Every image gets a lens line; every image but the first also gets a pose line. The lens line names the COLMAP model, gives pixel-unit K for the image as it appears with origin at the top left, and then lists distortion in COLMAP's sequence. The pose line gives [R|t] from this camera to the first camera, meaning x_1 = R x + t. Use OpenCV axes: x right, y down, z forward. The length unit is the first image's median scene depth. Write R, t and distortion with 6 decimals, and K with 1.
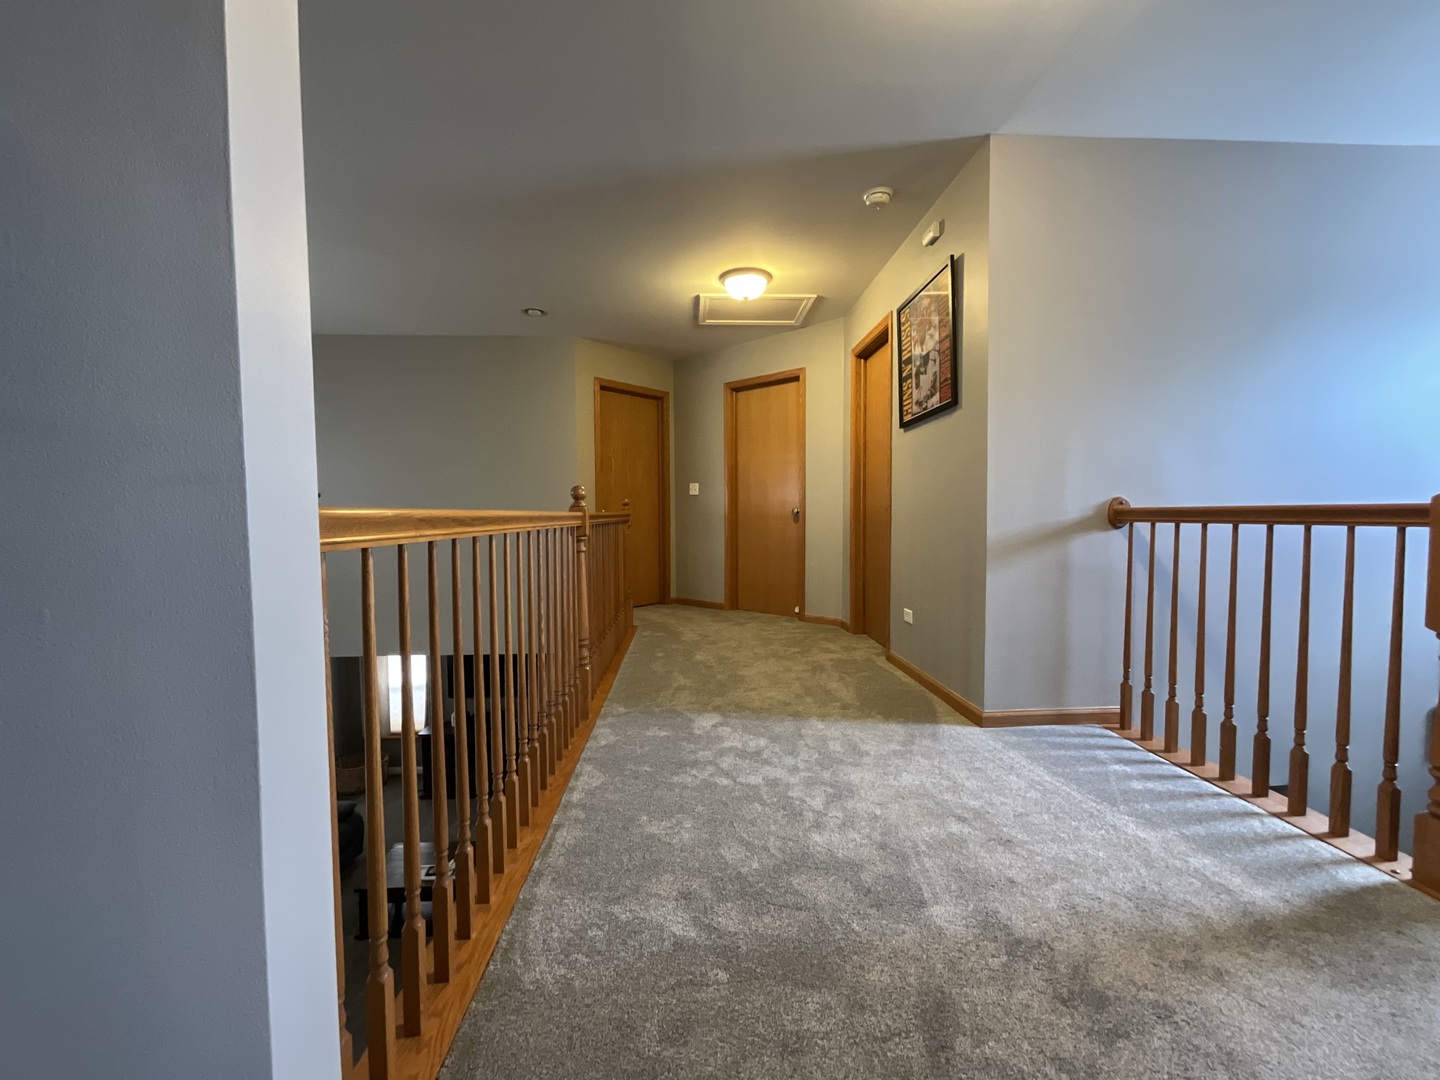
lens RADIAL K [[590.8, 0, 720.0], [0, 590.8, 540.0], [0, 0, 1]] dist [0.000211, 0.000111]
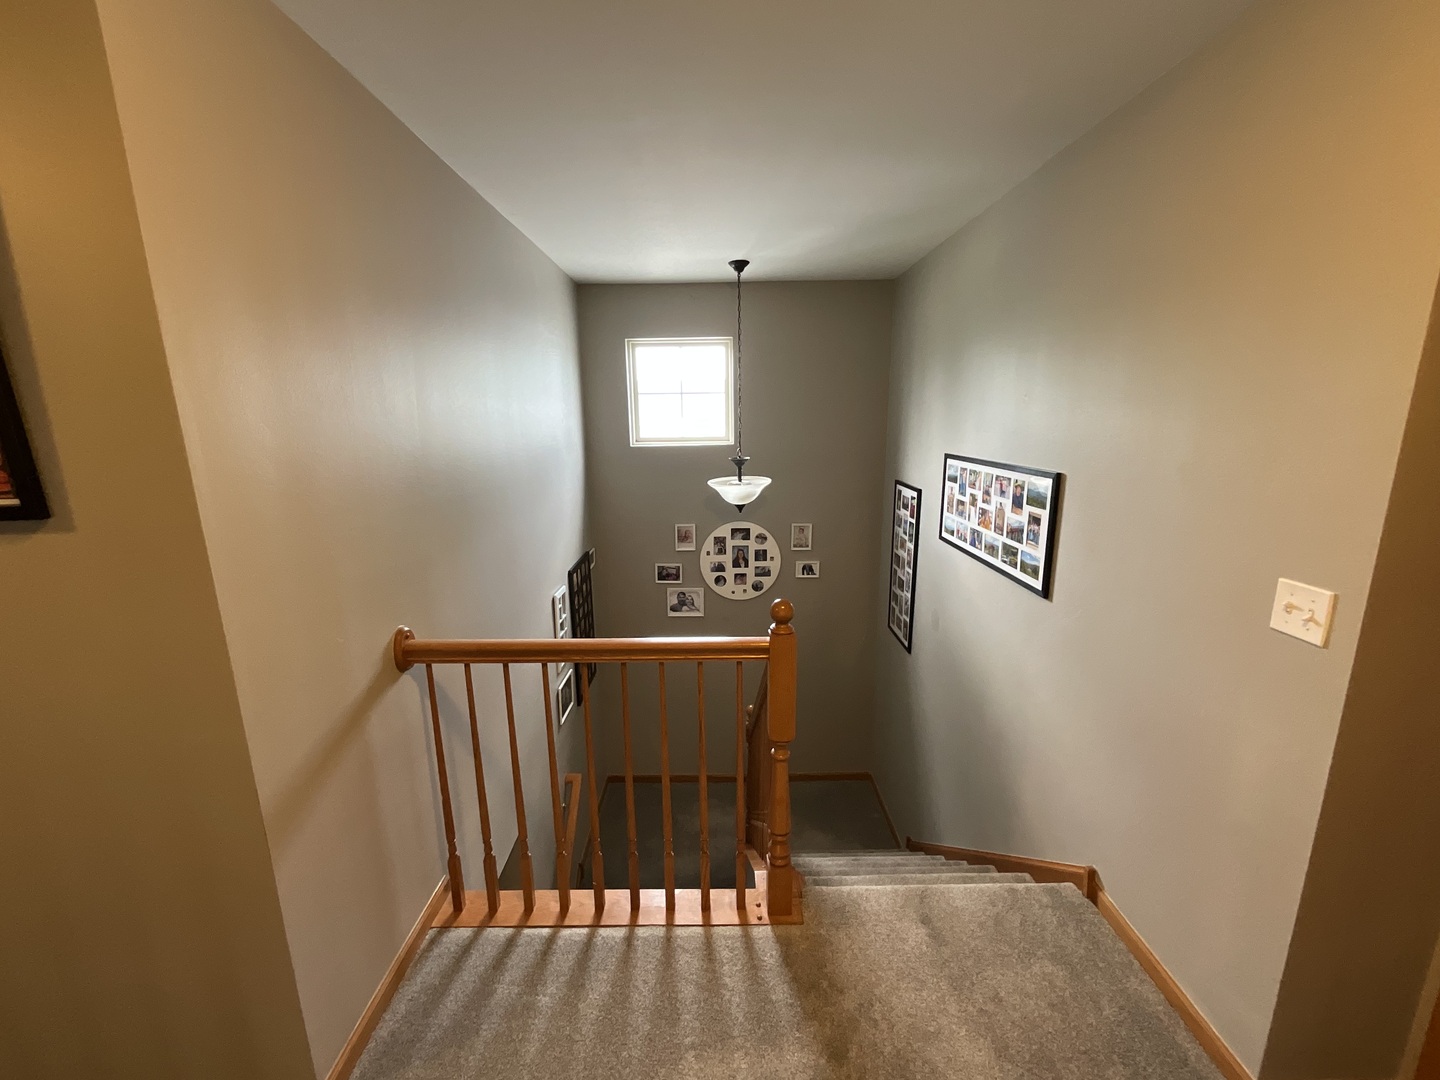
lens RADIAL K [[590.8, 0, 720.0], [0, 590.8, 540.0], [0, 0, 1]] dist [0.000211, 0.000111]
pose [[0.055140, -0.203103, 0.977604, 0.036684], [0.056792, 0.978146, 0.200012, -0.296149], [-0.996862, 0.044491, 0.065469, 0.580311]]
